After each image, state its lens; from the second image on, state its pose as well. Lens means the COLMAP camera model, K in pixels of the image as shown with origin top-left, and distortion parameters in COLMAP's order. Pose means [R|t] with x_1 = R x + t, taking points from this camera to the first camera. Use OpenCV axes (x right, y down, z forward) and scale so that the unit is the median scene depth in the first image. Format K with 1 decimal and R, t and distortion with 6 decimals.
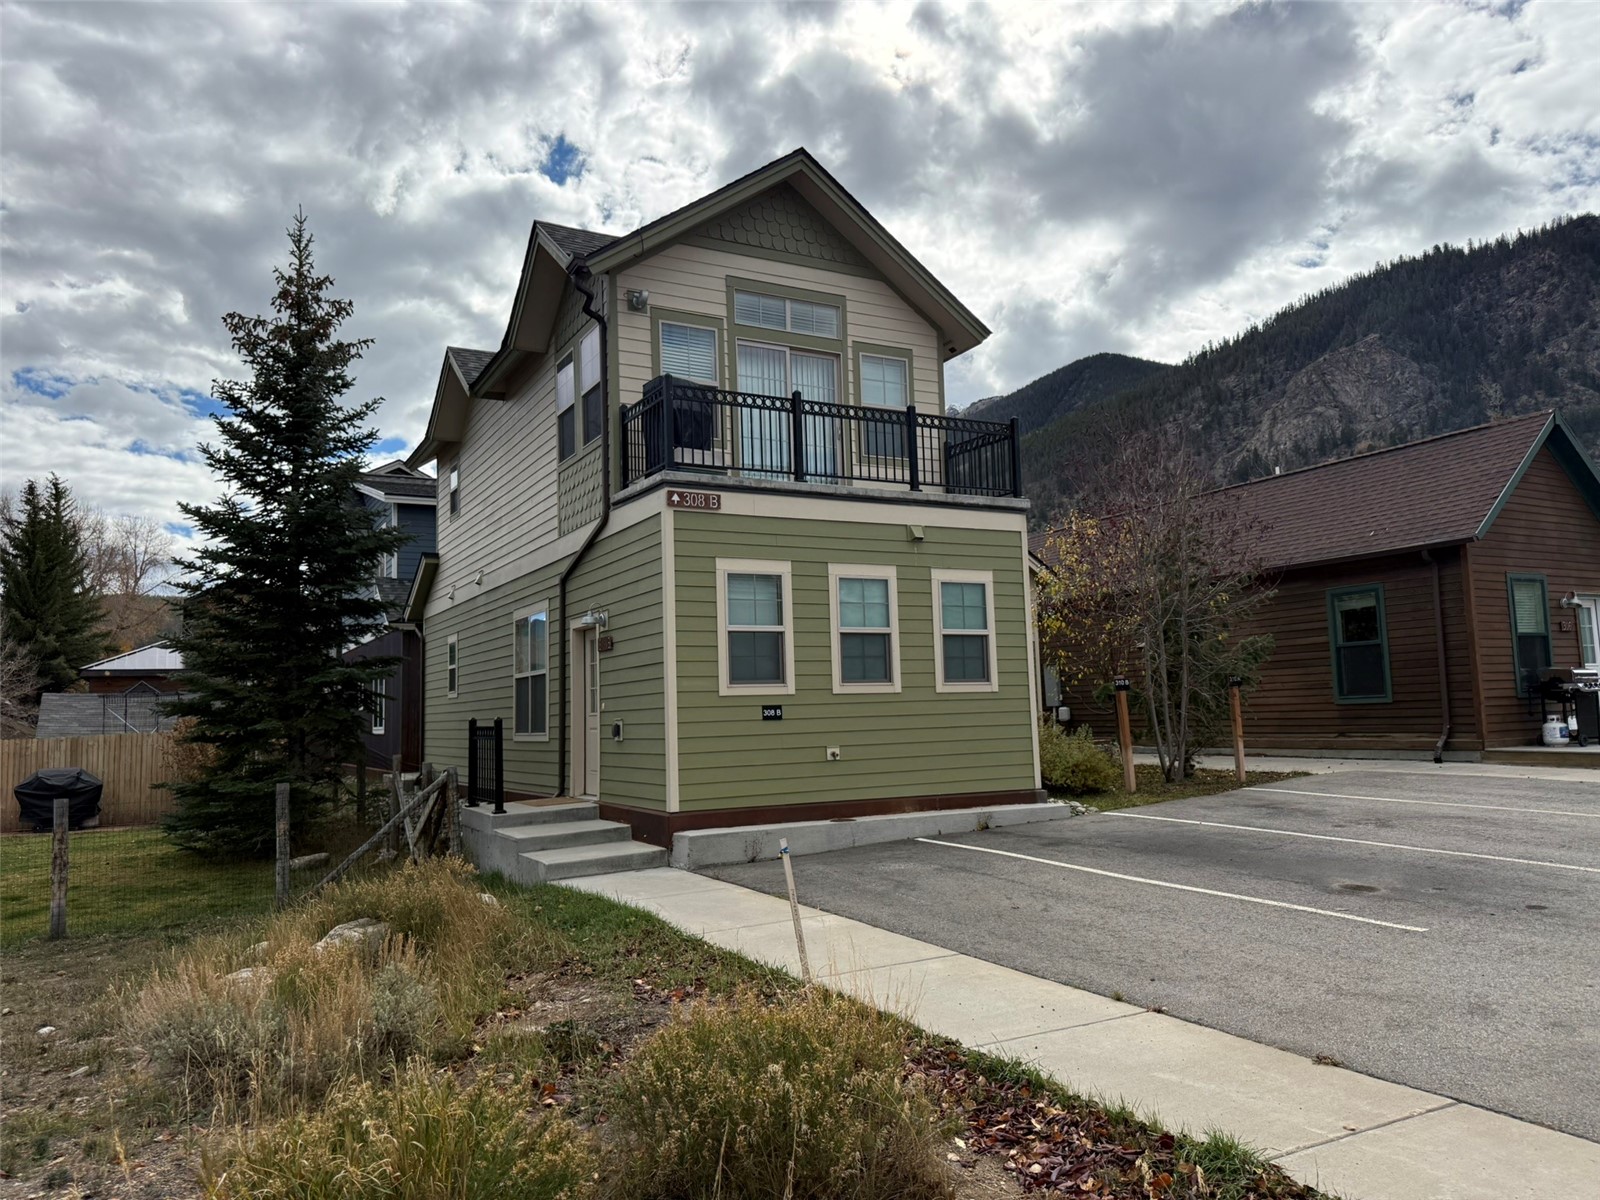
lens RADIAL K [[1142.0, 0, 804.4], [0, 1142.0, 600.5], [0, 0, 1]] dist [0.011109, -0.001383]
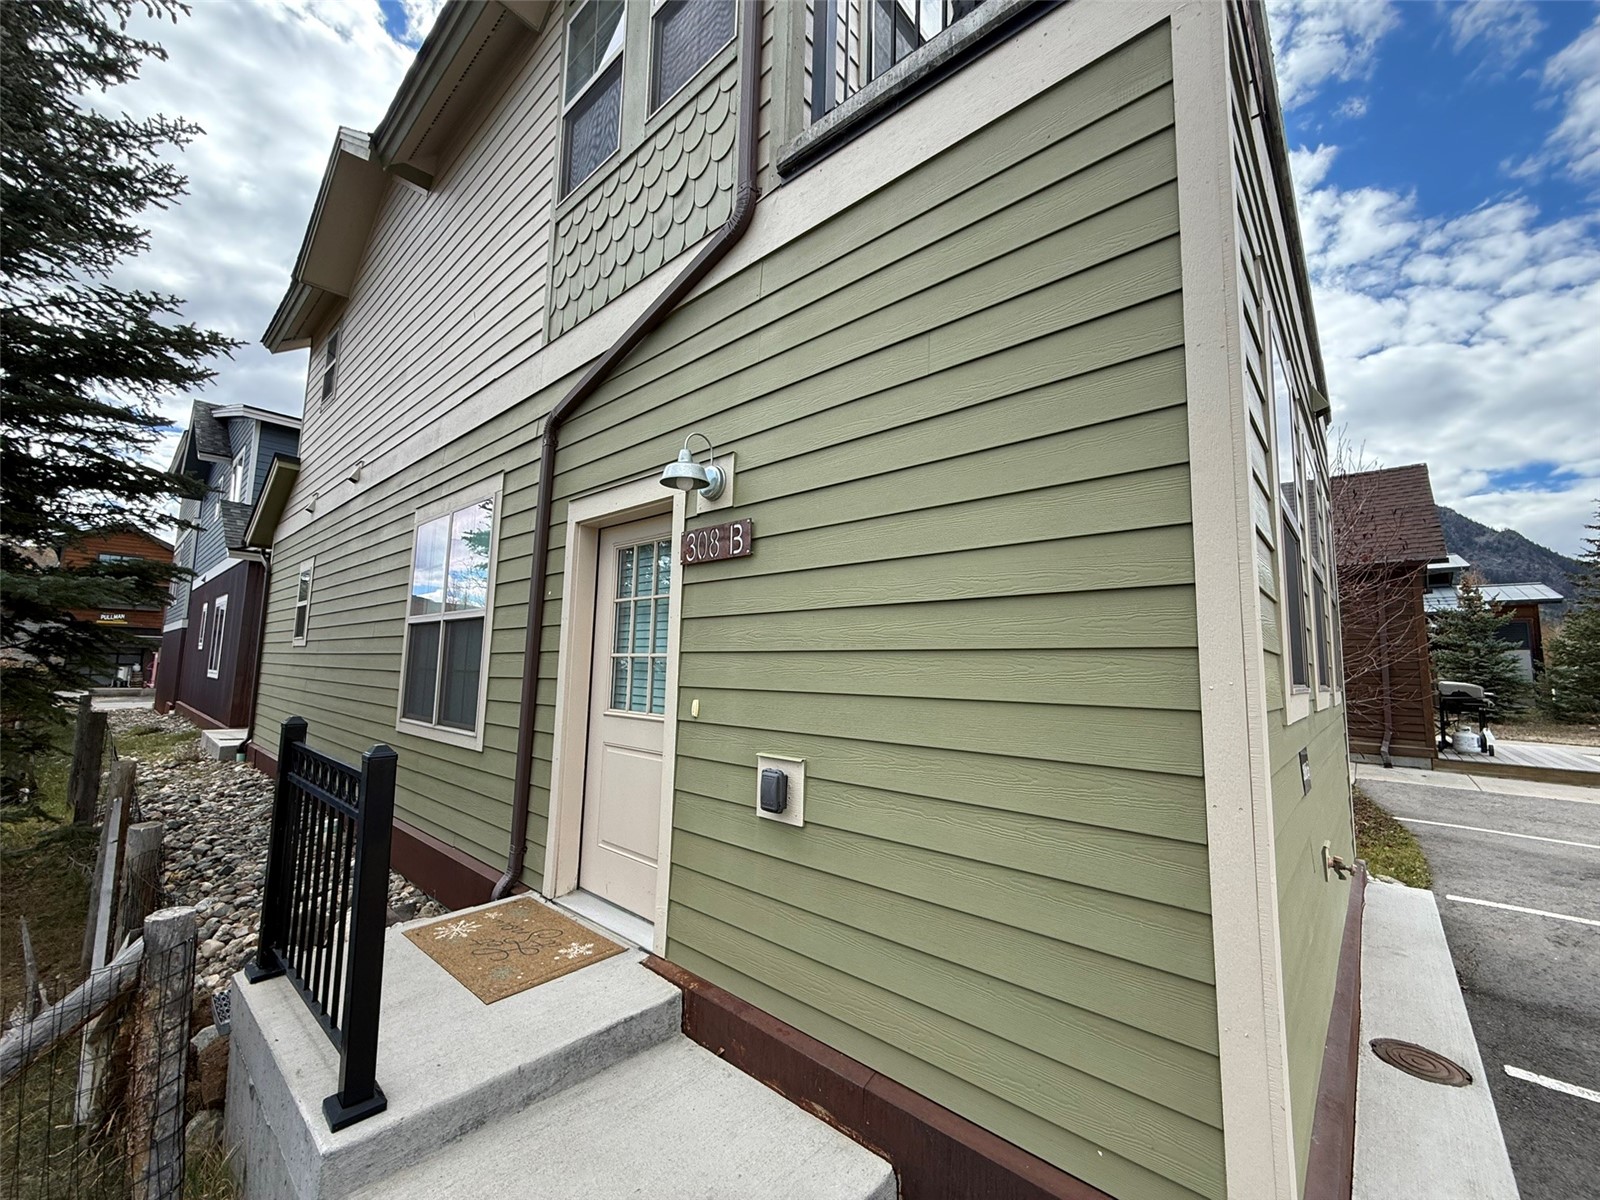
lens RADIAL K [[634.8, 0, 785.9], [0, 634.8, 597.6], [0, 0, 1]] dist [0.001024, -0.000530]
pose [[0.946158, 0.087012, 0.311790, -0.165203], [-0.083201, 0.996206, -0.025534, 0.045105], [-0.312829, -0.001782, 0.949808, 0.599875]]
